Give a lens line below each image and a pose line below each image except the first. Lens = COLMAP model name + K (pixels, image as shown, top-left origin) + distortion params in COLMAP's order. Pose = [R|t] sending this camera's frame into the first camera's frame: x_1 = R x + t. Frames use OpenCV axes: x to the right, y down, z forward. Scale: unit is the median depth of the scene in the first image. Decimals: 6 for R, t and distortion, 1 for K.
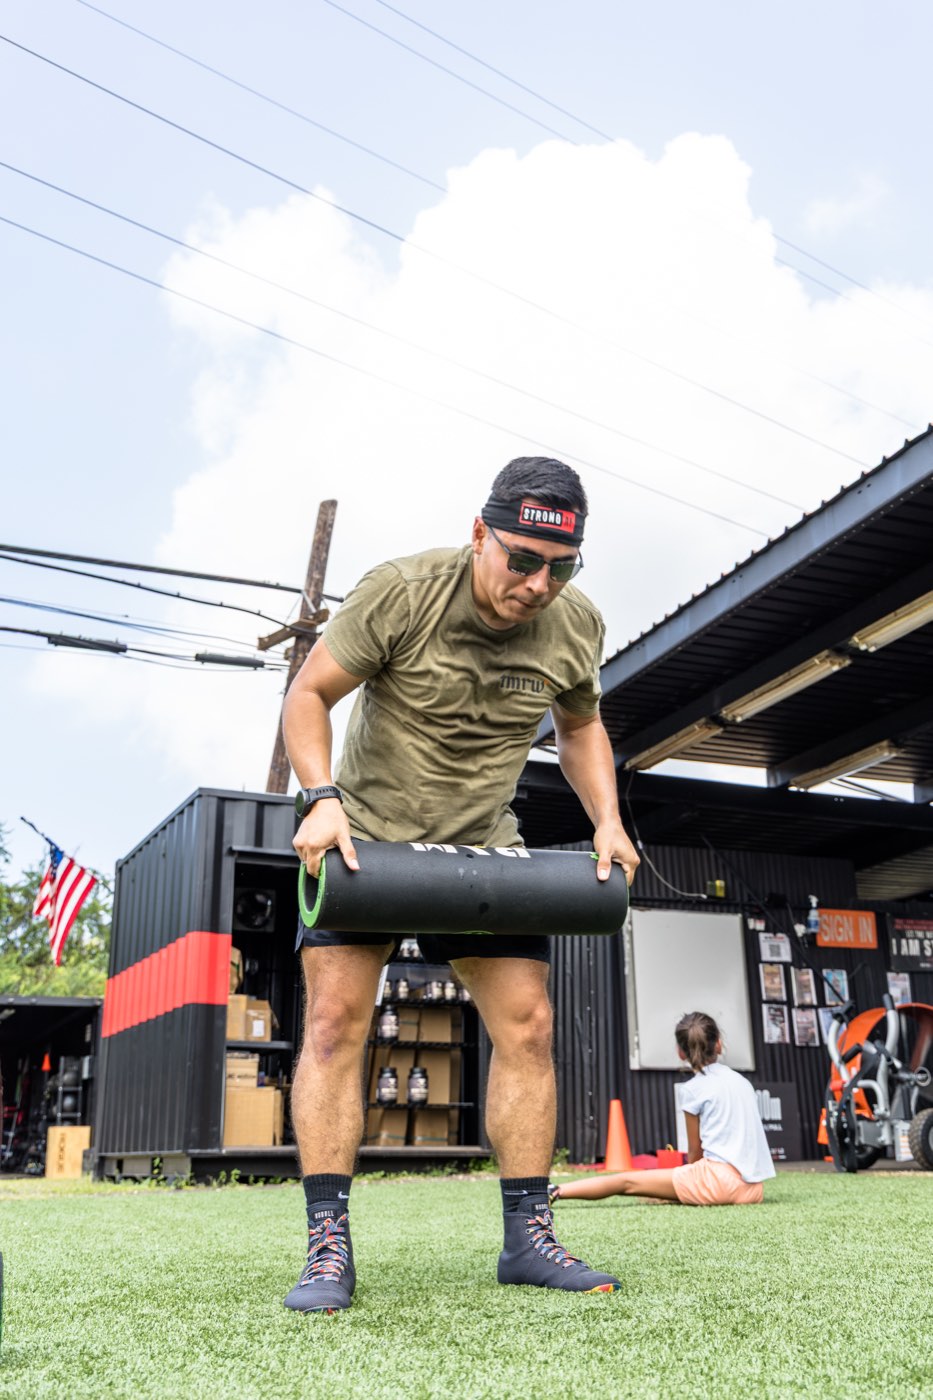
lens RADIAL K [[1446.4, 0, 495.2], [0, 1446.4, 752.2], [0, 0, 1]] dist [0.015852, 0.000000]
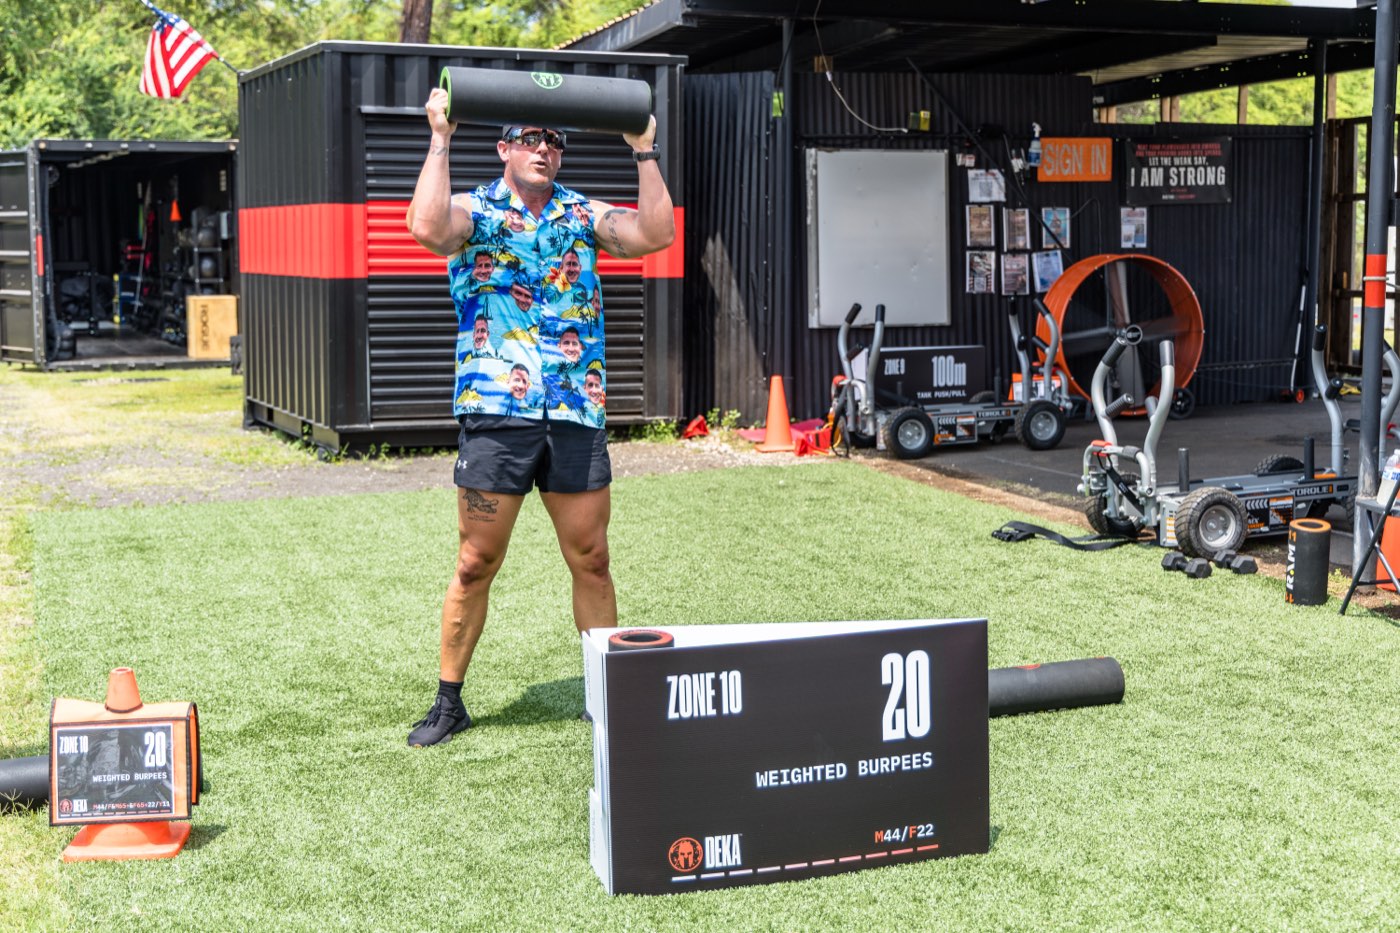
lens RADIAL K [[2137.8, 0, 699.7], [0, 2137.8, 466.2], [0, 0, 1]] dist [0.022573, 0.000000]
pose [[0.998587, 0.012795, -0.051570, 0.088689], [0.007299, 0.928343, 0.371654, -0.191199], [0.052630, -0.371506, 0.926938, -0.277160]]
